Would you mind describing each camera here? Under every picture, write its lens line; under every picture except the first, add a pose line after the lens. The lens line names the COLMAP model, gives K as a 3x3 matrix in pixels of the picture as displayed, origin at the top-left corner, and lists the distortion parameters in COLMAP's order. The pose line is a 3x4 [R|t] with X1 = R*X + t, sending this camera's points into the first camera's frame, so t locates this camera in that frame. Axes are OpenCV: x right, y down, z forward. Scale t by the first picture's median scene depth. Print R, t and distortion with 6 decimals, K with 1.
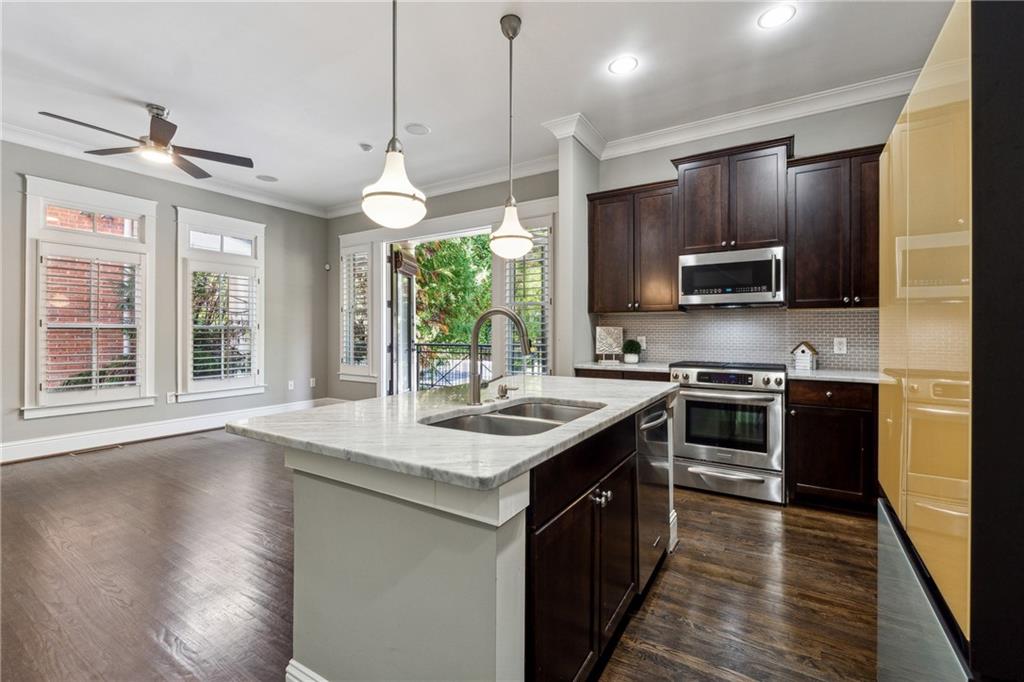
lens RADIAL K [[437.9, 0, 511.9], [0, 437.9, 329.1], [0, 0, 1]] dist [-0.005997, -0.000444]
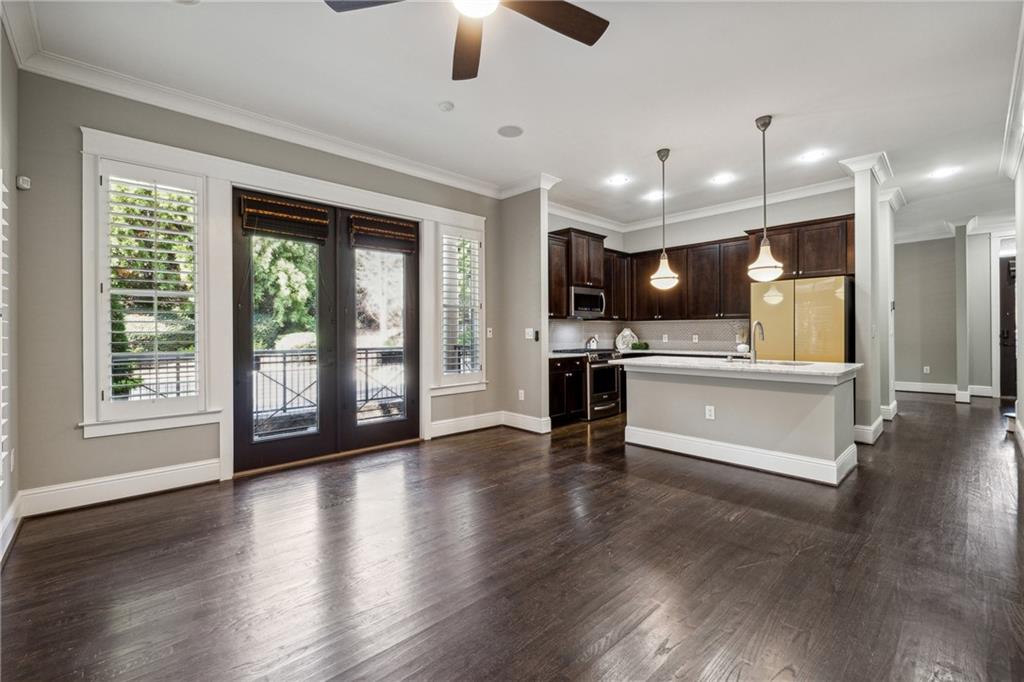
lens RADIAL K [[437.9, 0, 511.4], [0, 437.9, 331.6], [0, 0, 1]] dist [-0.005997, -0.000444]
pose [[0.260791, -0.001030, 0.965395, -0.919280], [0.000005, 0.999999, 0.001065, 0.002678], [-0.965395, -0.000273, 0.260791, 0.564264]]
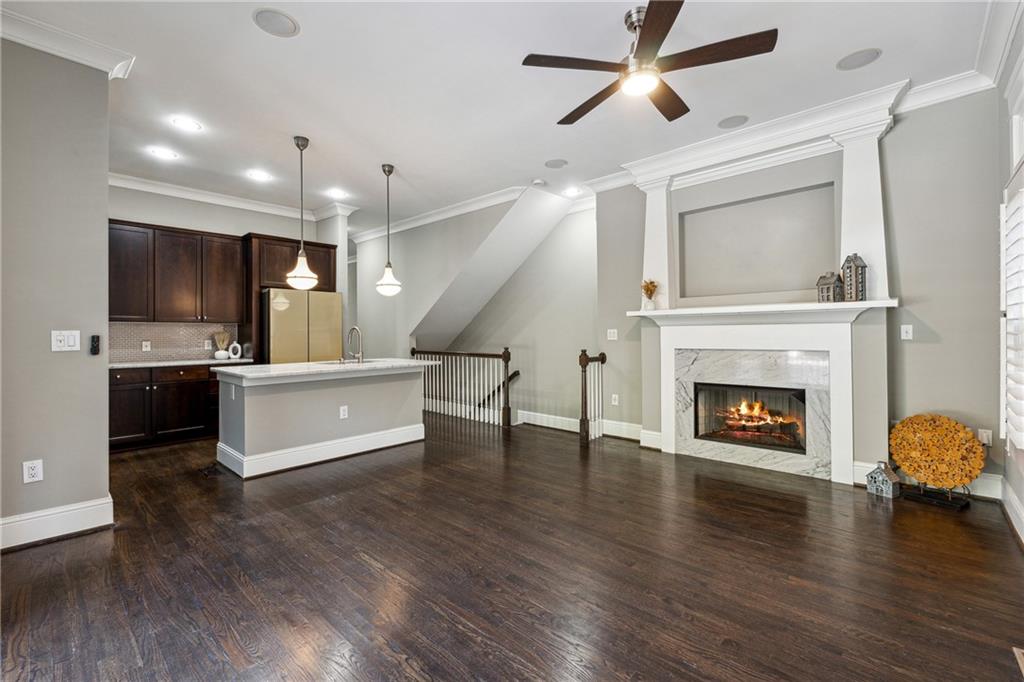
lens RADIAL K [[437.9, 0, 501.7], [0, 437.9, 332.5], [0, 0, 1]] dist [-0.005997, -0.000444]
pose [[-0.979656, 0.005970, 0.200593, -0.512420], [0.004548, 0.999961, -0.007553, 0.004883], [-0.200630, -0.006487, -0.979646, 1.204467]]
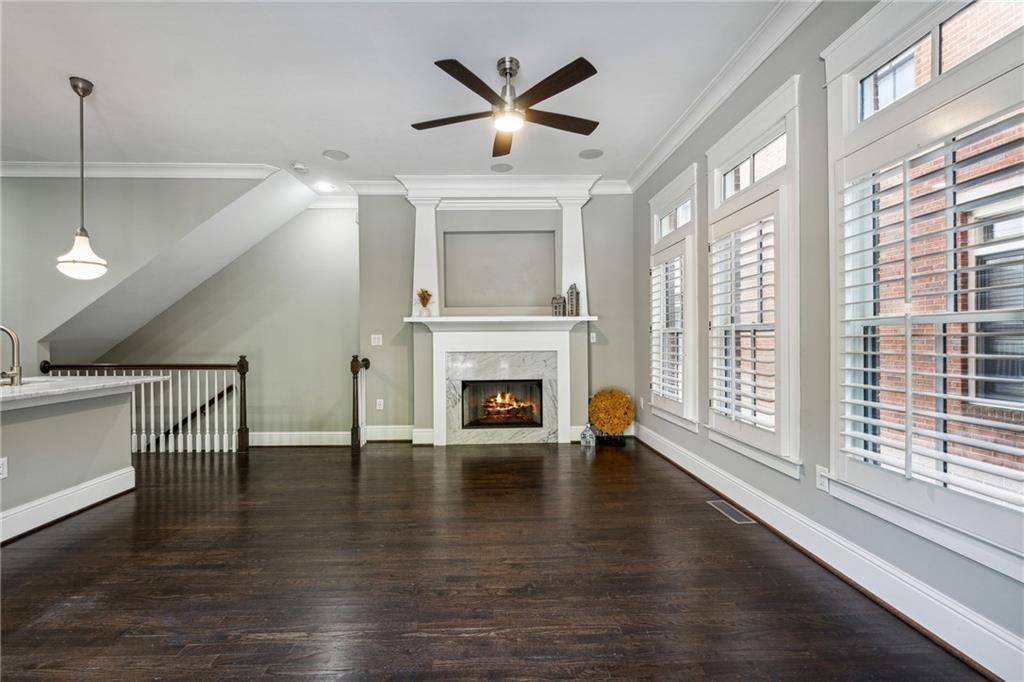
lens RADIAL K [[437.9, 0, 499.4], [0, 437.9, 339.8], [0, 0, 1]] dist [-0.005997, -0.000444]
pose [[-0.835943, 0.004689, -0.548796, -0.242530], [0.008366, 0.999956, -0.004200, 0.010130], [0.548752, -0.008102, -0.835946, 1.166664]]
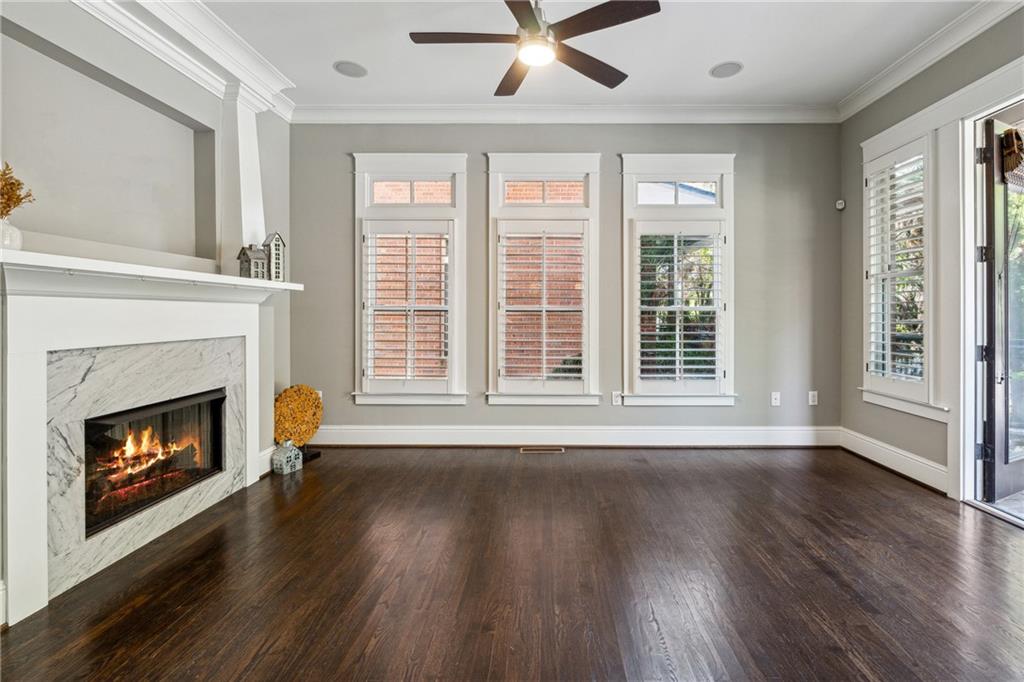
lens RADIAL K [[437.9, 0, 555.9], [0, 437.9, 316.8], [0, 0, 1]] dist [-0.005997, -0.000444]
pose [[0.528274, 0.004083, -0.849064, -0.162612], [0.004568, 0.999960, 0.007651, 0.002982], [0.849062, -0.007921, 0.528234, 0.475668]]
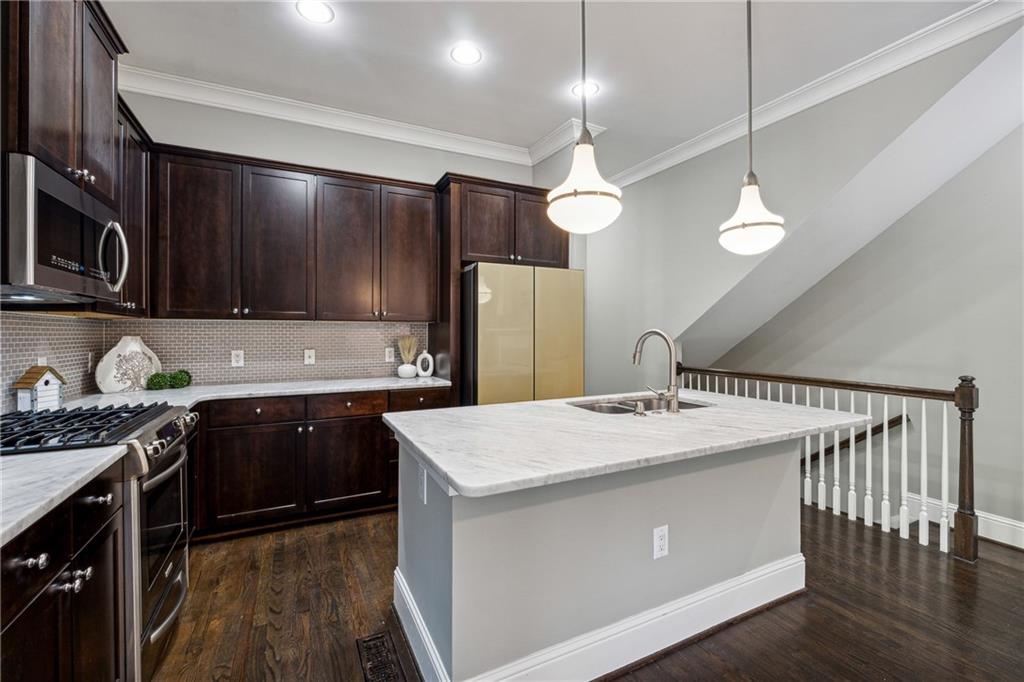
lens RADIAL K [[437.9, 0, 501.1], [0, 437.9, 334.3], [0, 0, 1]] dist [-0.005997, -0.000444]
pose [[-0.839331, -0.004012, 0.543605, -0.116988], [-0.004498, 0.999990, 0.000435, -0.011665], [-0.543602, -0.002080, -0.839341, 0.783511]]
